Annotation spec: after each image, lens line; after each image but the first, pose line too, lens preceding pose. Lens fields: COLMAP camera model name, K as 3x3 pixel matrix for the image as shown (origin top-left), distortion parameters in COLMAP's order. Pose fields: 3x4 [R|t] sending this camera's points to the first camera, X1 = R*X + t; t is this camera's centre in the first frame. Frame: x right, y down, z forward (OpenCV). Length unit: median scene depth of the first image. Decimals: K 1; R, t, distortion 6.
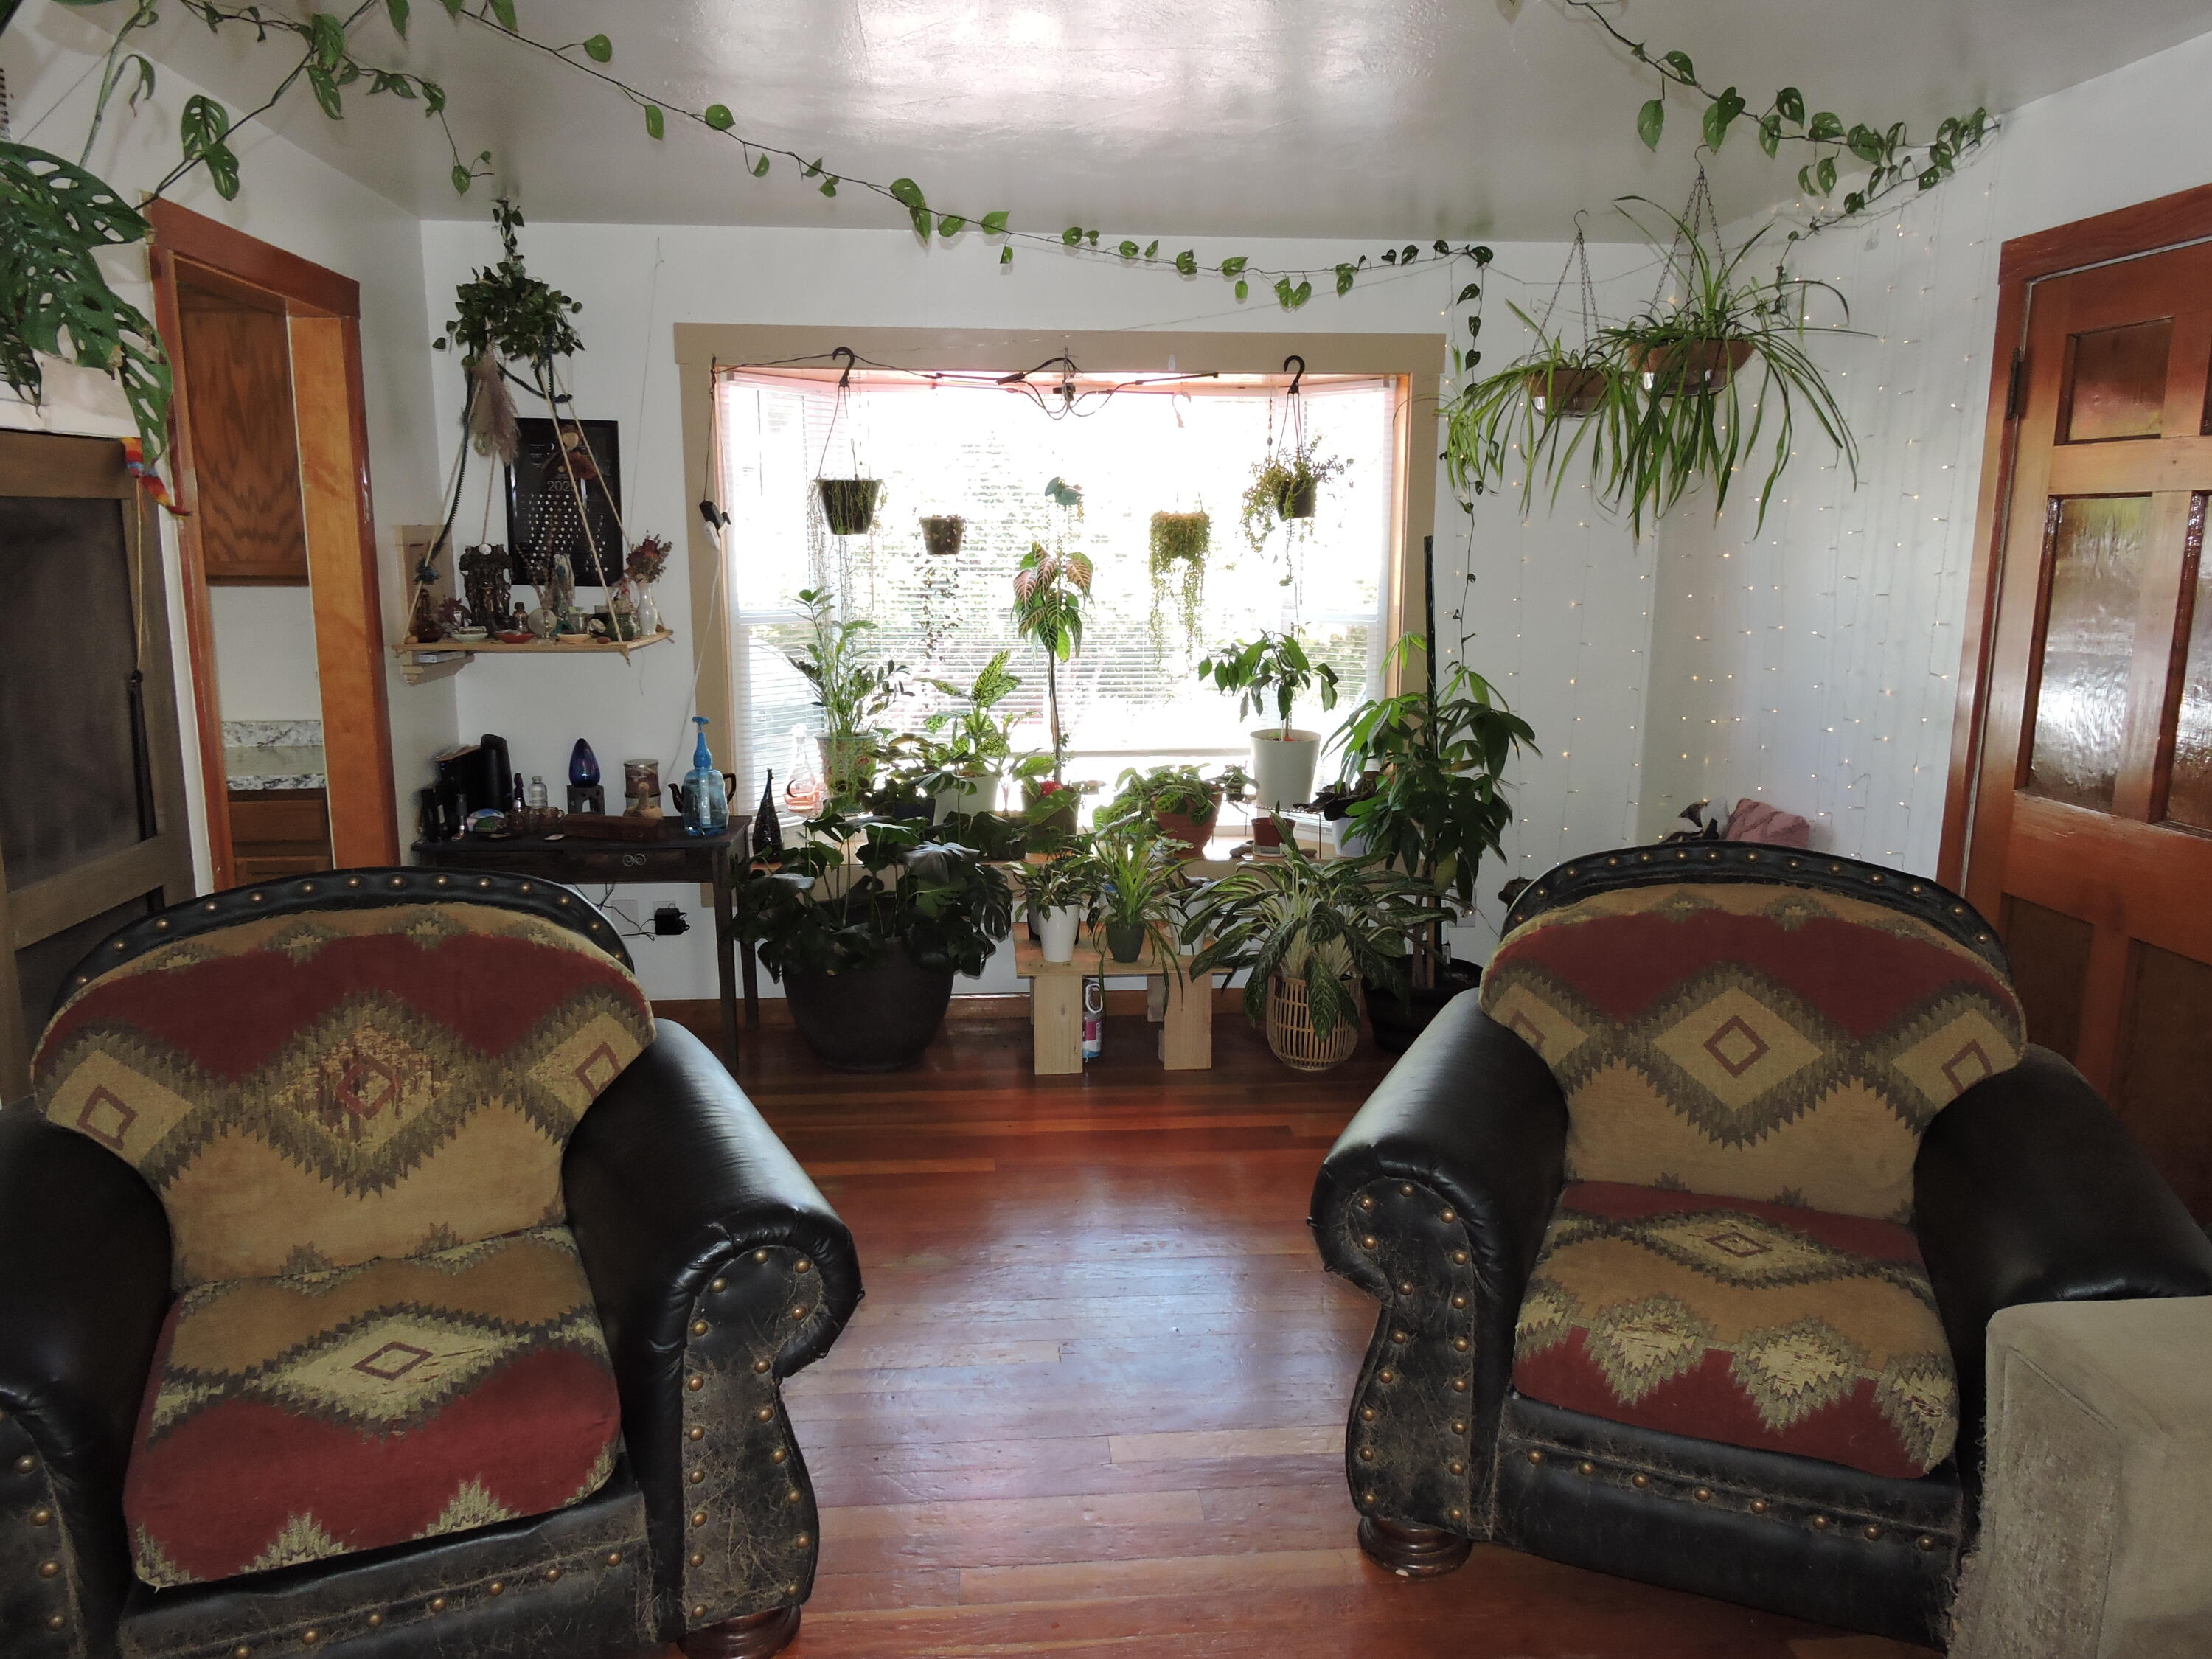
lens RADIAL K [[1575.3, 0, 1103.6], [0, 1575.3, 829.9], [0, 0, 1]] dist [0.000317, -0.003067]
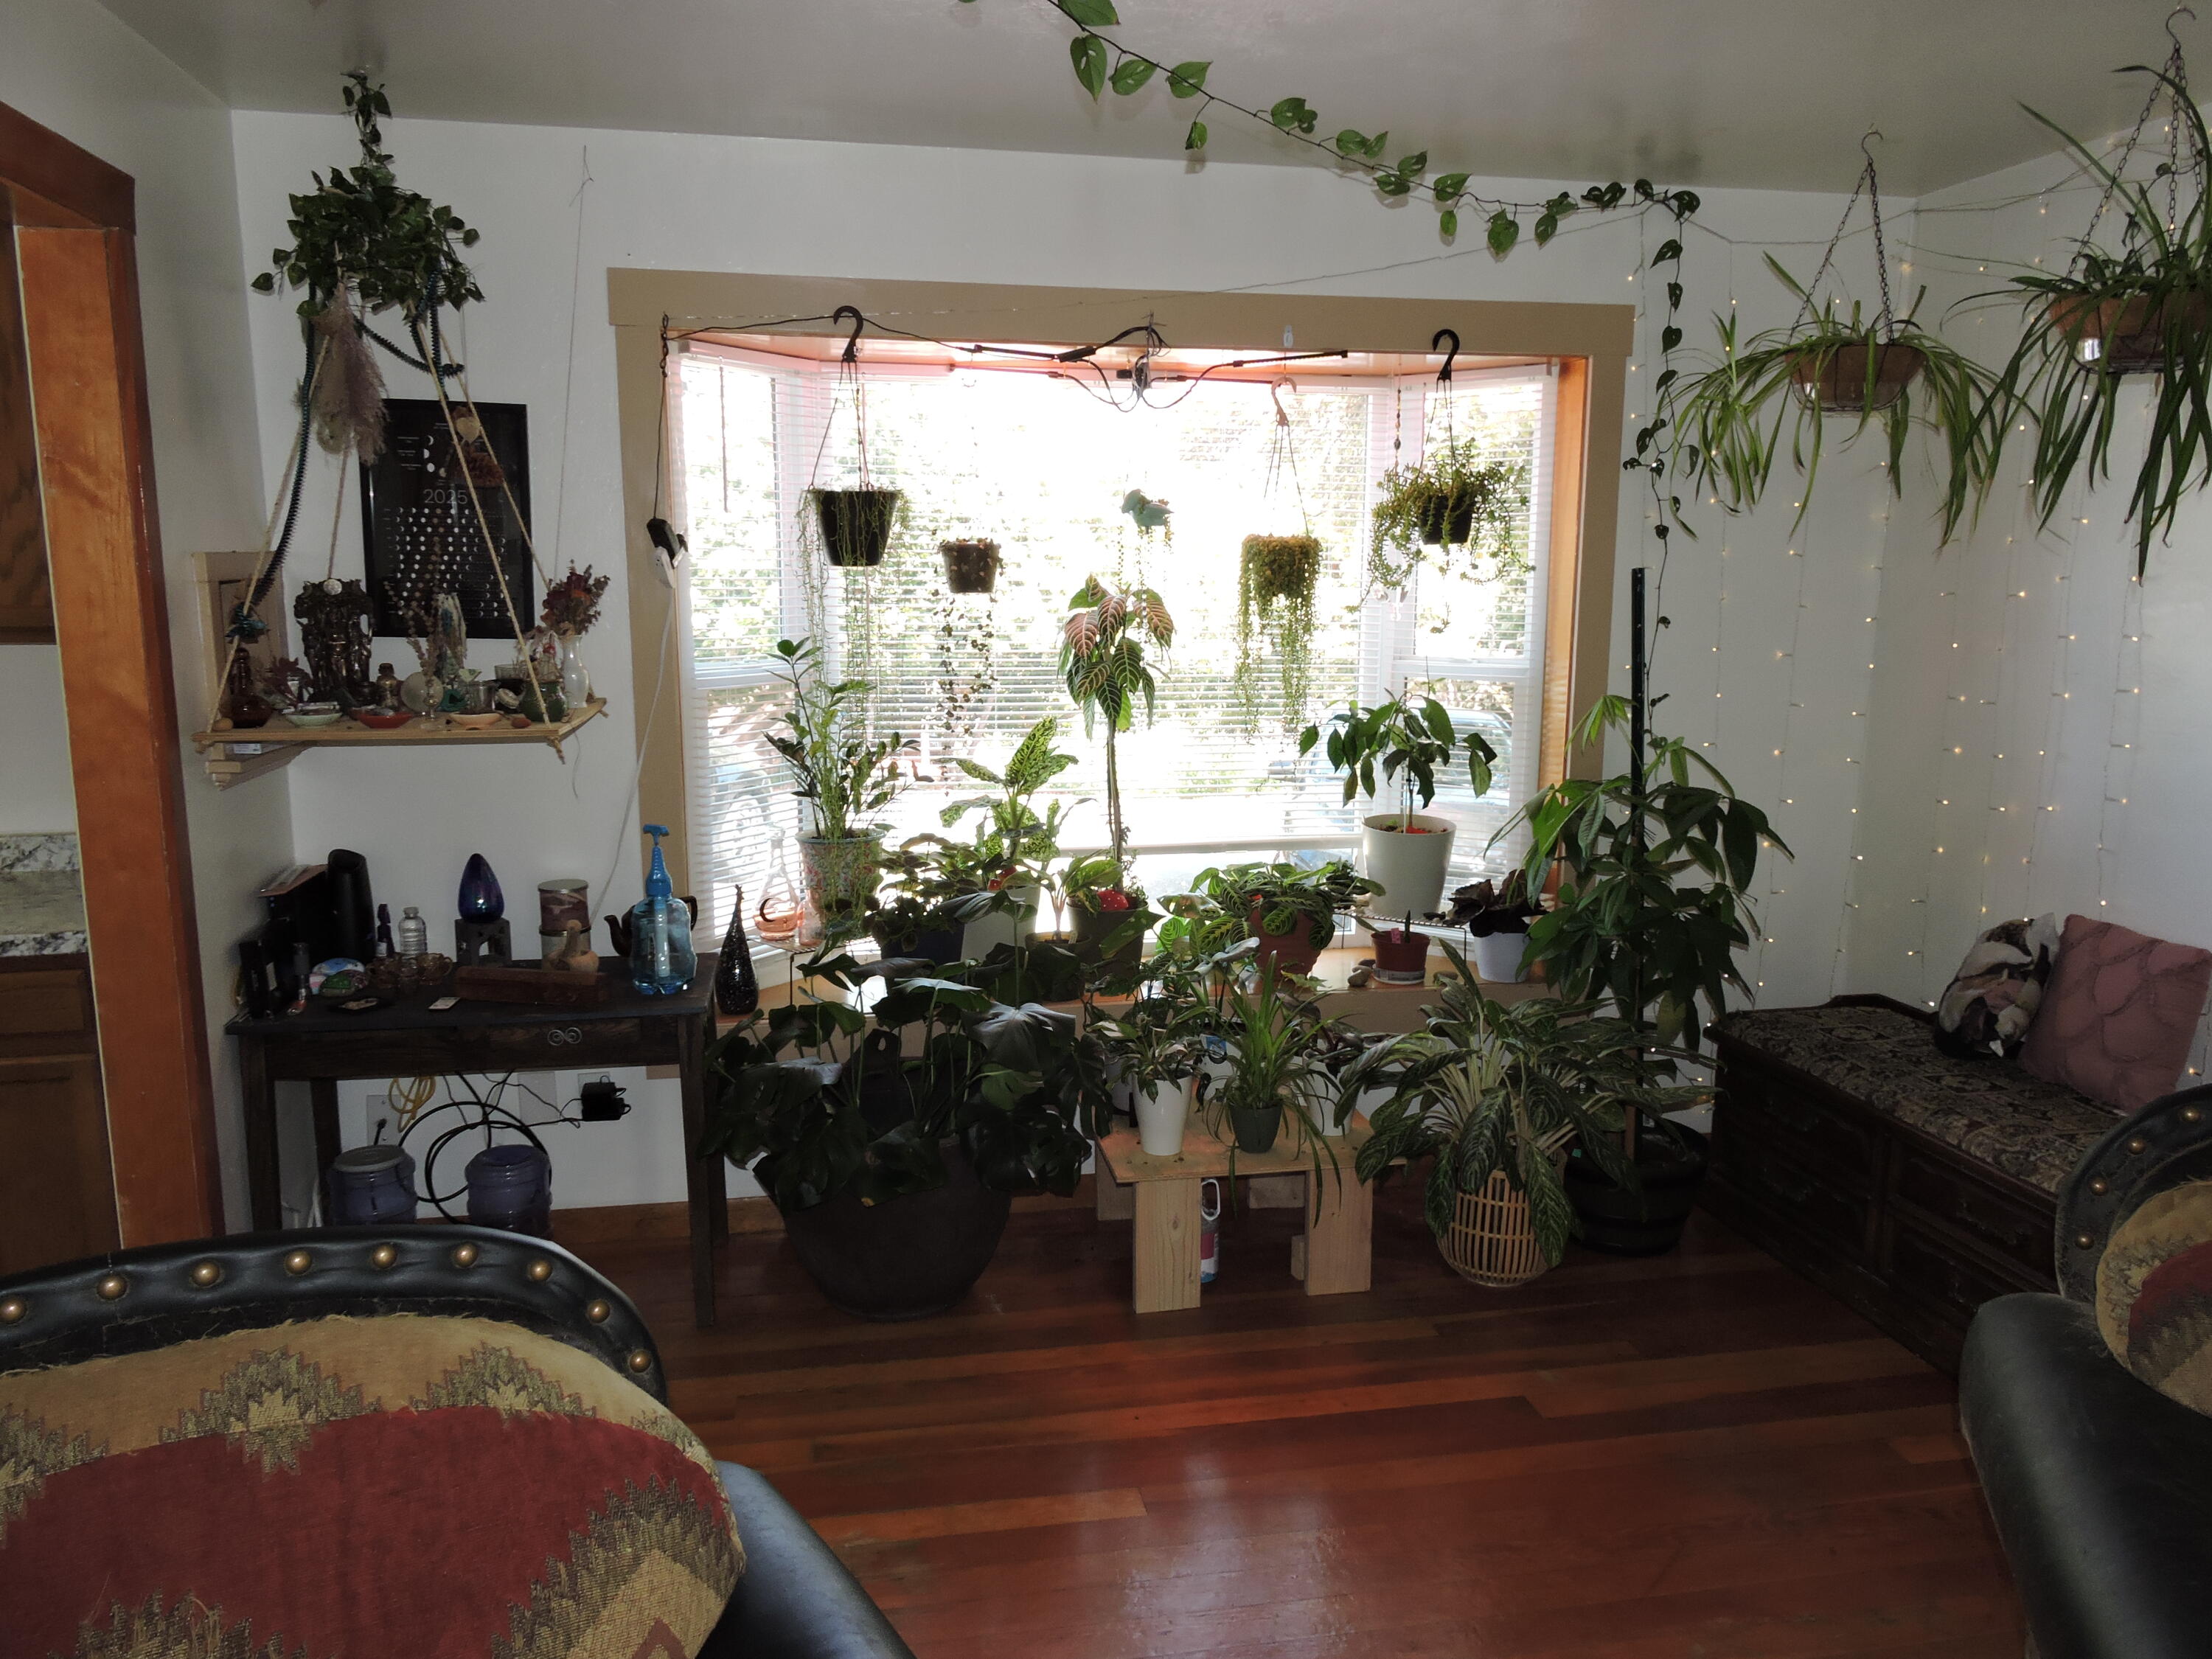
lens RADIAL K [[1575.3, 0, 1107.3], [0, 1575.3, 828.1], [0, 0, 1]] dist [0.000317, -0.003067]
pose [[0.994816, -0.016080, 0.100408, -0.123818], [0.017743, 0.999719, -0.015691, -0.054725], [-0.100127, 0.017391, 0.994823, 0.275921]]
